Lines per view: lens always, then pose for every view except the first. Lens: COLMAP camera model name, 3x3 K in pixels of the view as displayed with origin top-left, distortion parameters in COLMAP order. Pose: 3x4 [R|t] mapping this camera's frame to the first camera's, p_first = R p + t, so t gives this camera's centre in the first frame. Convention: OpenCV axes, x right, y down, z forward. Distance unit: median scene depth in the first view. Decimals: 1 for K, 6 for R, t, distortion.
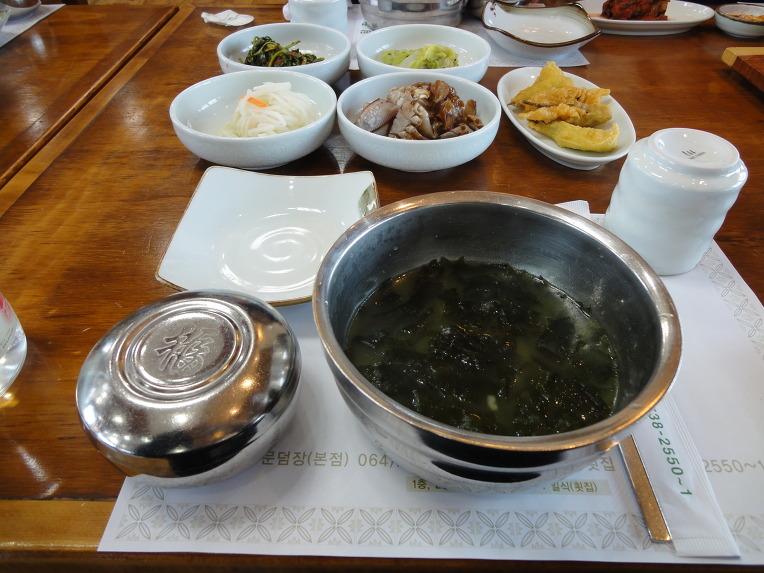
lens RADIAL K [[512.9, 0, 381.7], [0, 512.9, 286.5], [0, 0, 1]] dist [0.007145, 0.001216]
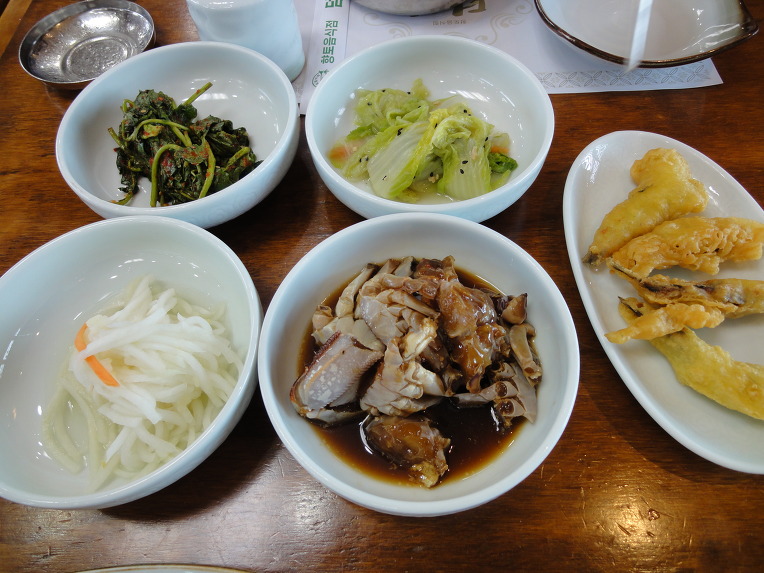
lens RADIAL K [[512.9, 0, 382.7], [0, 512.9, 286.6], [0, 0, 1]] dist [0.007145, 0.001216]
pose [[0.998865, -0.028424, -0.038224, 0.059695], [0.038470, 0.954583, 0.295453, -0.559594], [0.028090, -0.296588, 0.954592, 0.524411]]
